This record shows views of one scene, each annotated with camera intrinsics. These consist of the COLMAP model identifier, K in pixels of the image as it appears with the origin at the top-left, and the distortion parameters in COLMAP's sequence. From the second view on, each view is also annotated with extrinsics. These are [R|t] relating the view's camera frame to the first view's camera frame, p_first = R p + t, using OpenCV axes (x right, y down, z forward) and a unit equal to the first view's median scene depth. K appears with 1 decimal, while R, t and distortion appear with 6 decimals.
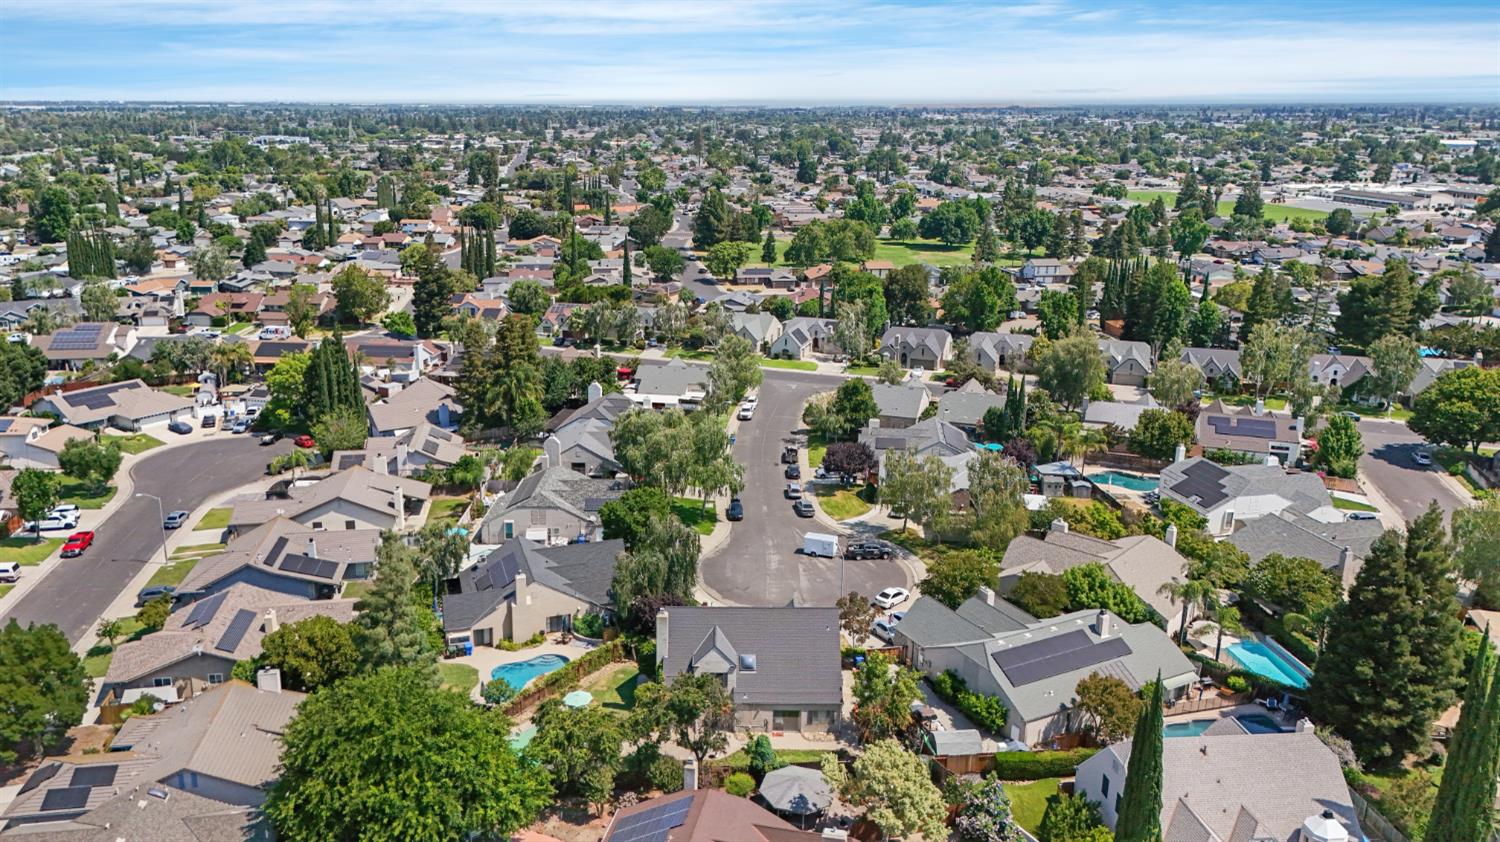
lens RADIAL K [[1106.2, 0, 750.7], [0, 1106.2, 417.8], [0, 0, 1]] dist [0.079822, -0.067245]
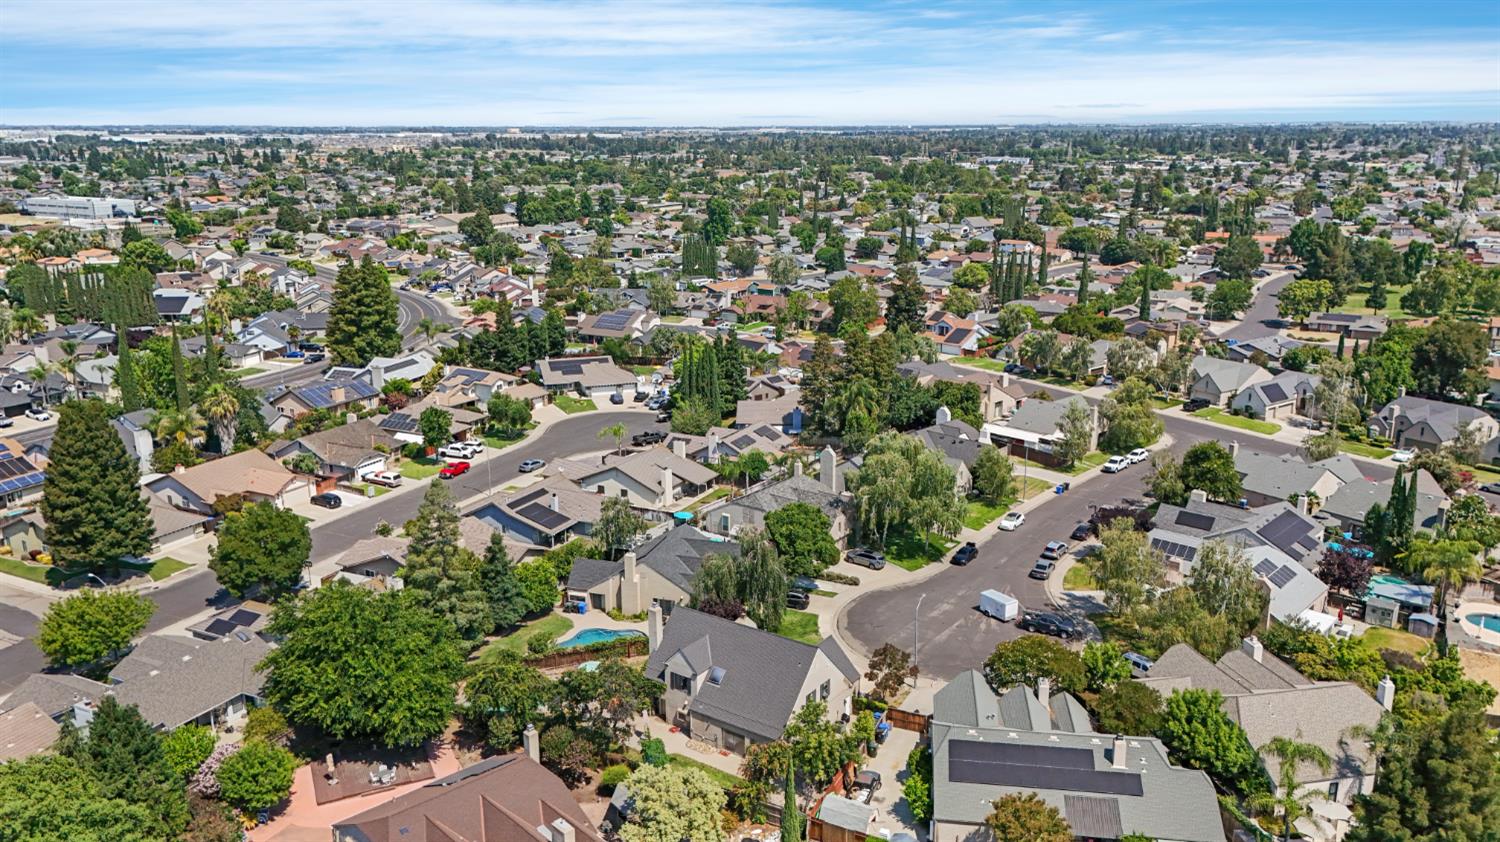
lens RADIAL K [[1106.2, 0, 750.1], [0, 1106.2, 407.9], [0, 0, 1]] dist [0.079822, -0.067245]
pose [[0.880512, 0.138749, -0.453264, 0.306191], [-0.153699, 0.988110, 0.003894, -0.016366], [0.448415, 0.066237, 0.891368, 0.064602]]
